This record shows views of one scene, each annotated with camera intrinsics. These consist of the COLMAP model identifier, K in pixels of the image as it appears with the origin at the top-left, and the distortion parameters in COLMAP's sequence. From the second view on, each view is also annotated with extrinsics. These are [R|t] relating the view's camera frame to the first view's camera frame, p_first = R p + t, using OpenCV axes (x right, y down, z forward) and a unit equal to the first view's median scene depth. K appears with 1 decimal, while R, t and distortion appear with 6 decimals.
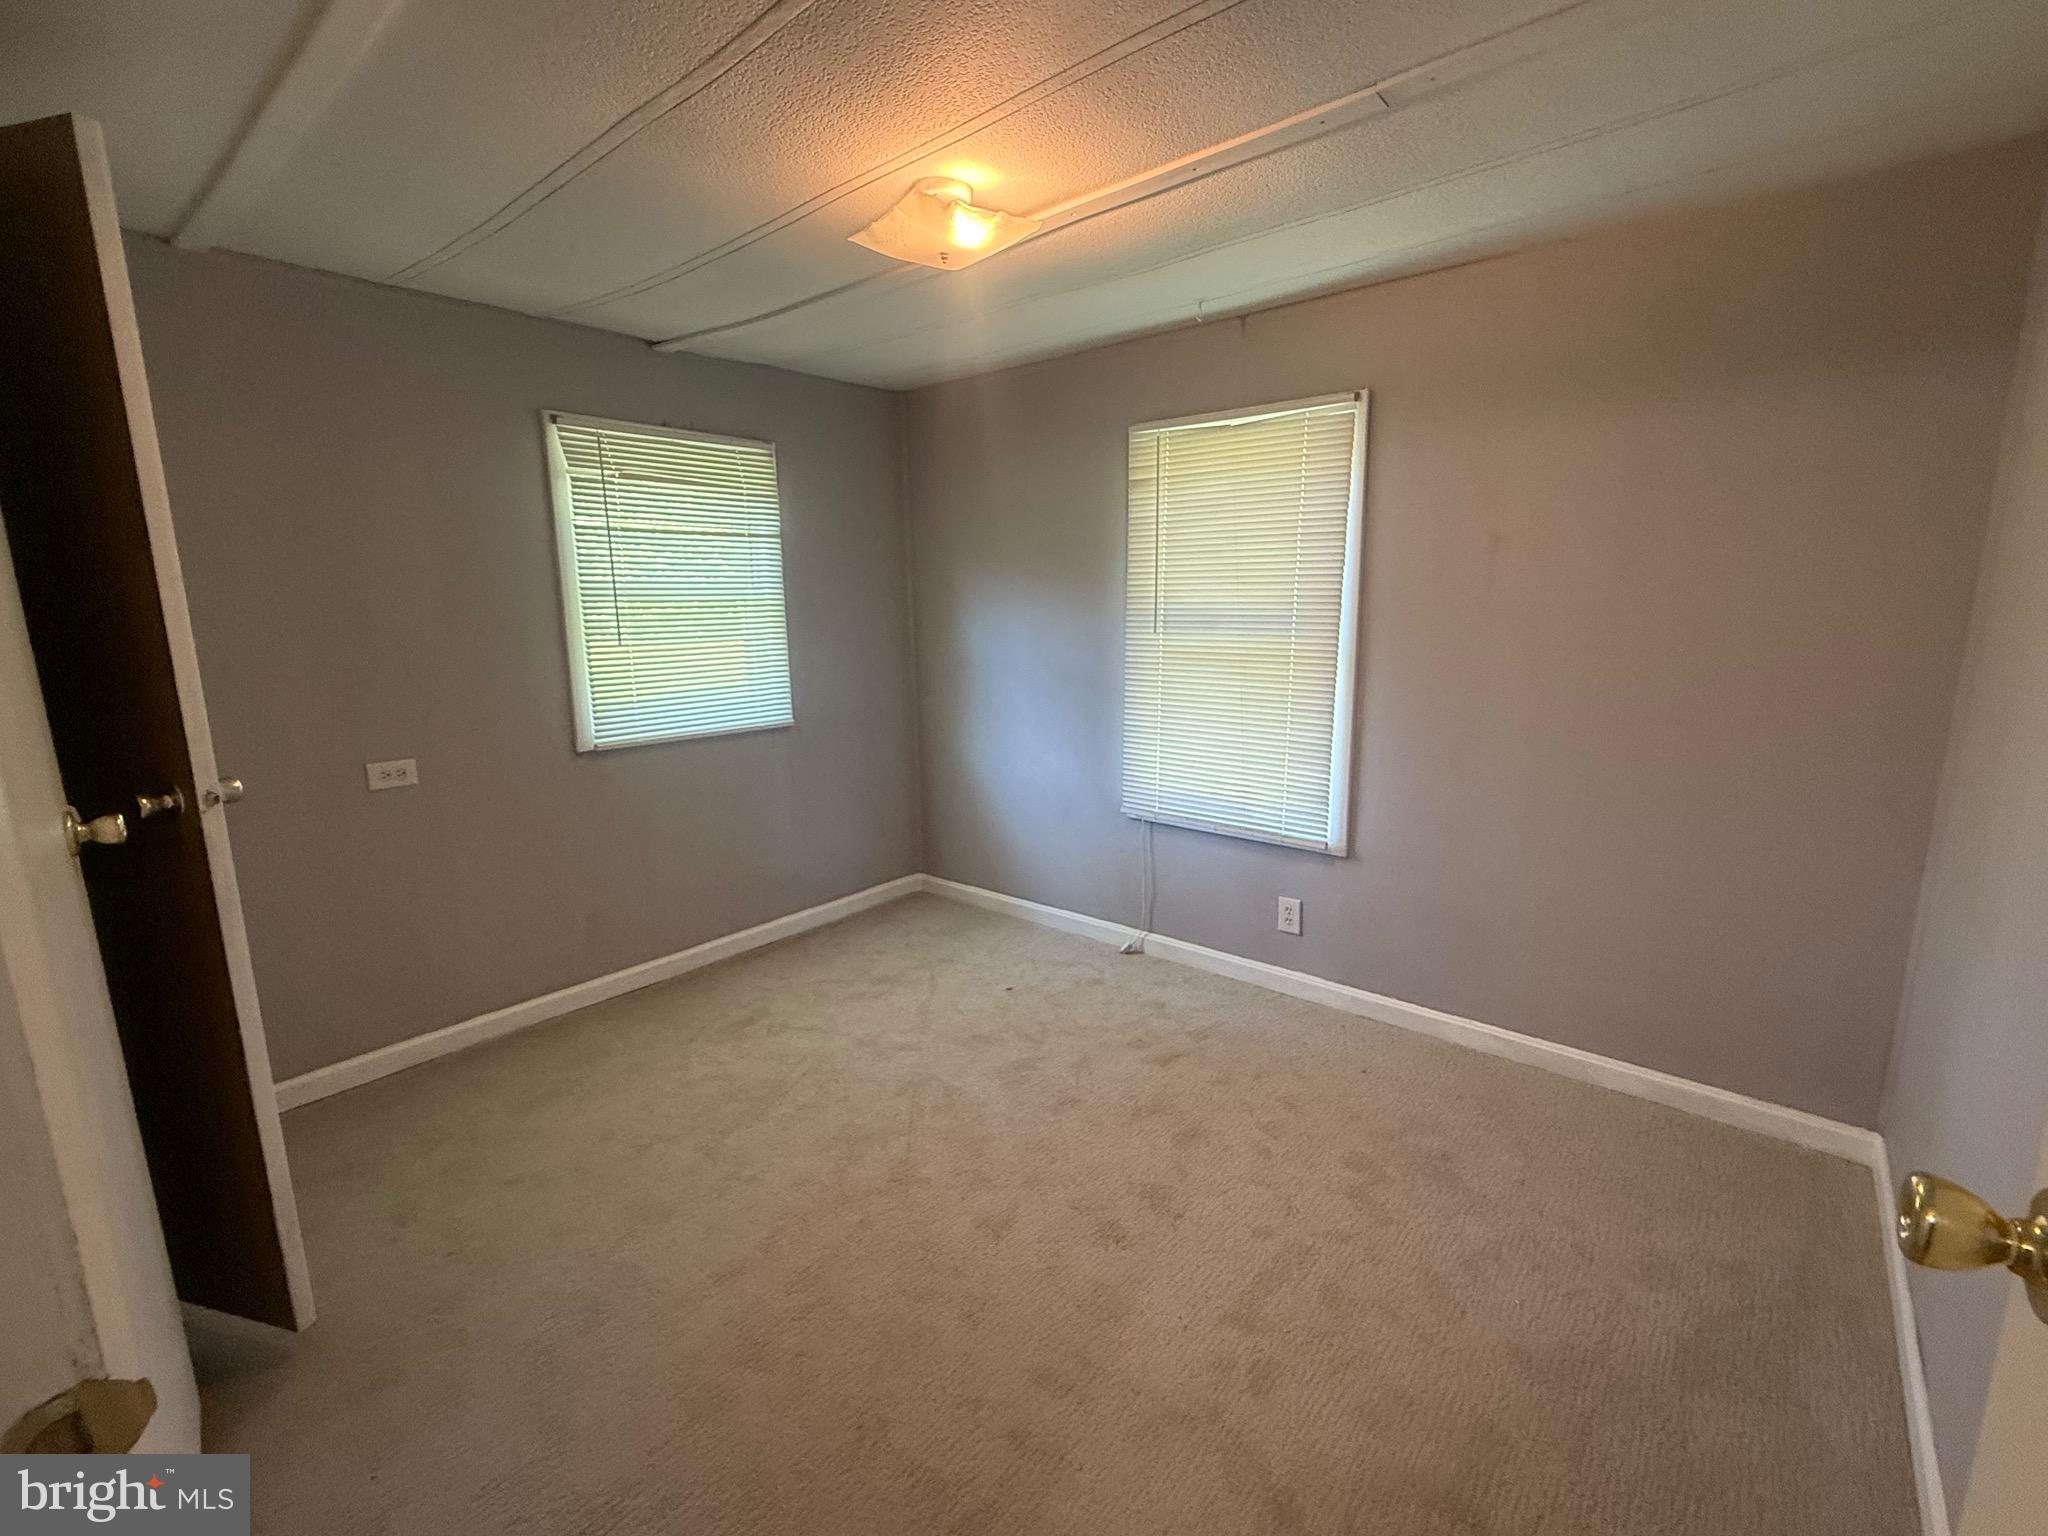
lens RADIAL K [[891.7, 0, 1024.5], [0, 891.7, 766.3], [0, 0, 1]] dist [-0.001310, -0.000325]
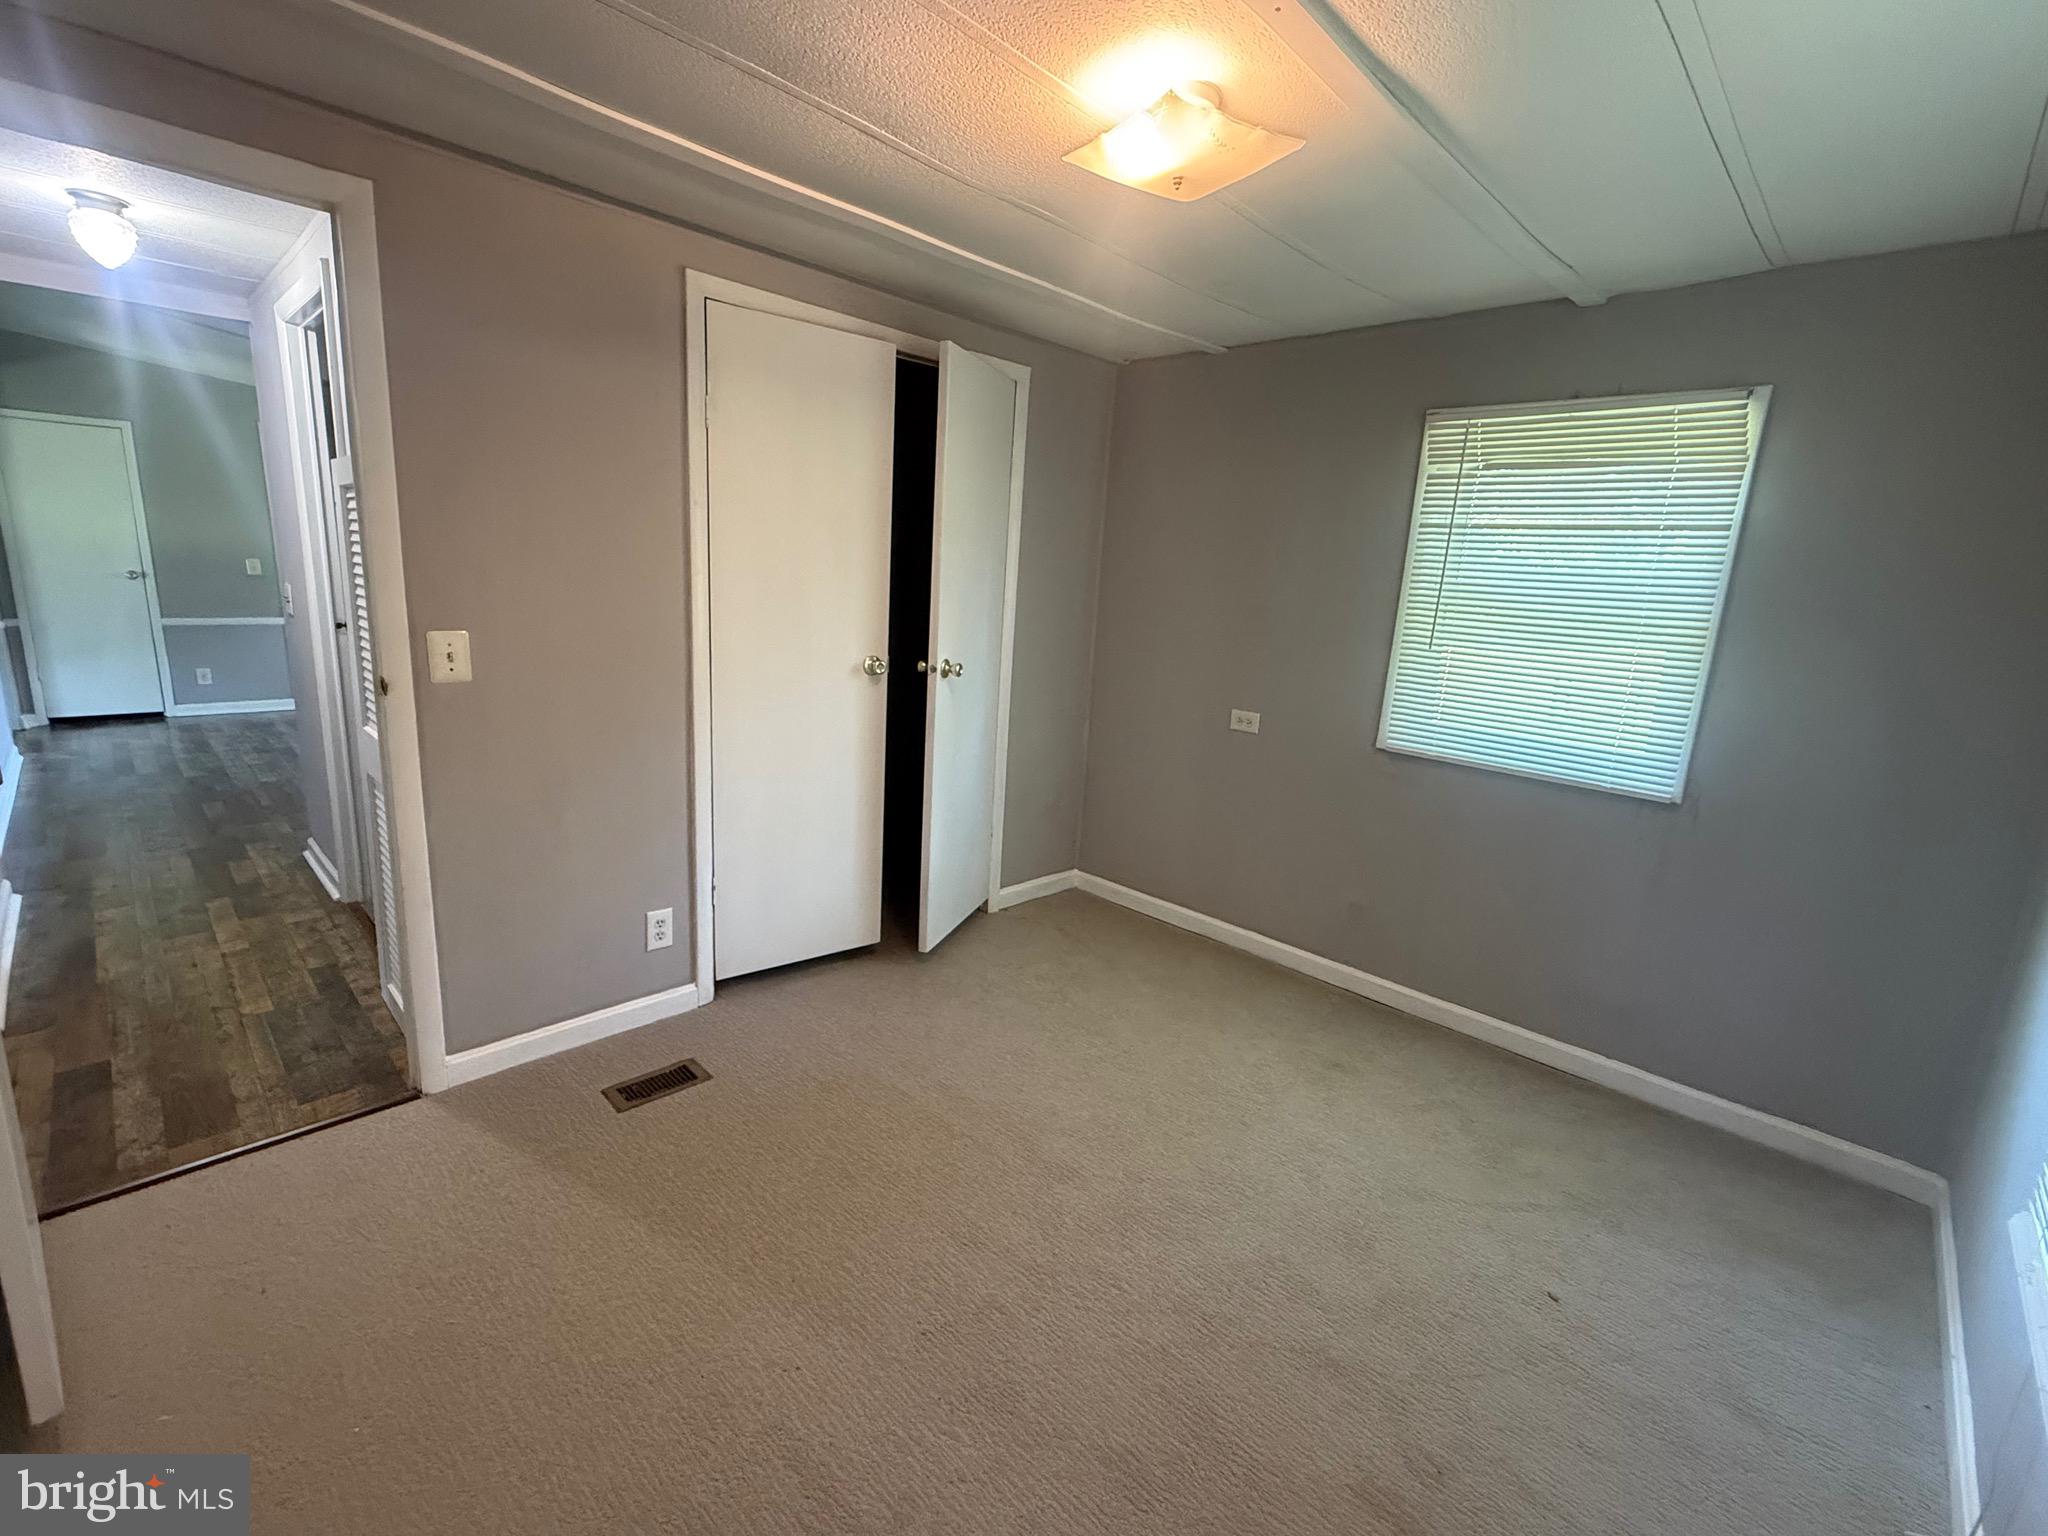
lens RADIAL K [[891.7, 0, 1020.5], [0, 891.7, 773.4], [0, 0, 1]] dist [-0.001310, -0.000325]
pose [[-0.069412, 0.225362, -0.971799, 0.508771], [-0.248844, 0.939444, 0.235633, -0.122416], [0.966053, 0.258182, -0.009129, 0.600984]]
